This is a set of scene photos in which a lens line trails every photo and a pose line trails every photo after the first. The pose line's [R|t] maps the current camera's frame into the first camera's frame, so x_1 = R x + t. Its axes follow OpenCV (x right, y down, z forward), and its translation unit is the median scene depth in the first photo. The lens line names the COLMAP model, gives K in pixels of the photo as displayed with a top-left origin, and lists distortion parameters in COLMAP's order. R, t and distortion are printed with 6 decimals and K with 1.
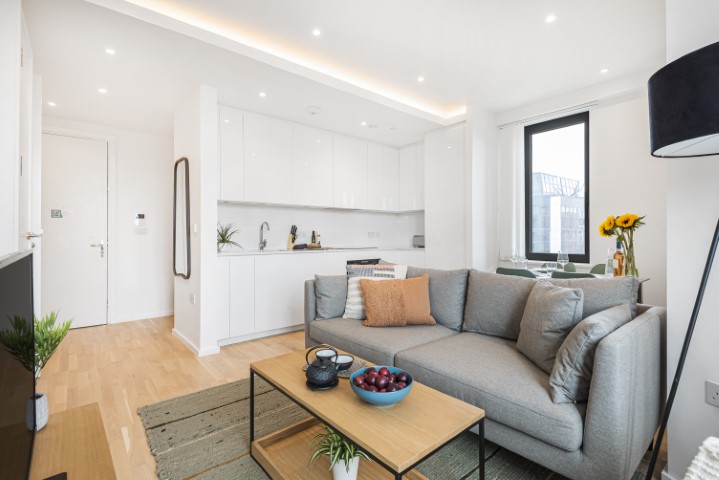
lens RADIAL K [[337.3, 0, 360.5], [0, 337.3, 234.1], [0, 0, 1]] dist [0.000701, 0.000109]
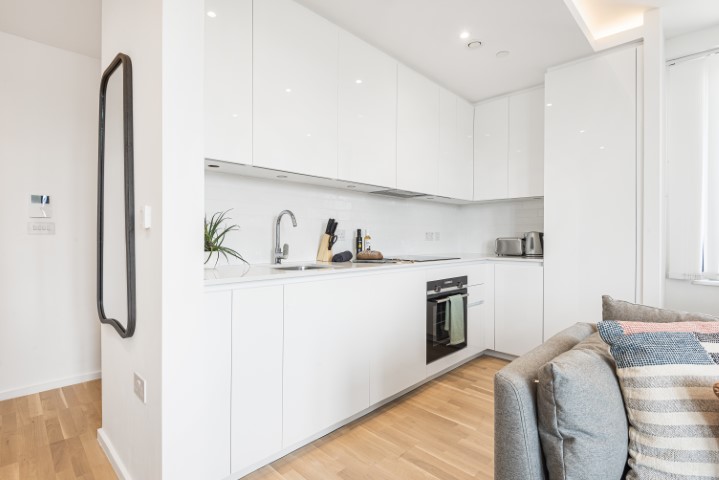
lens RADIAL K [[362.4, 0, 359.5], [0, 362.4, 240.0], [0, 0, 1]] dist [-0.019384, -0.000806]
pose [[0.996350, 0.006840, 0.085089, -0.214566], [-0.007953, 0.999887, 0.012749, 0.001503], [-0.084993, -0.013379, 0.996292, 0.430803]]
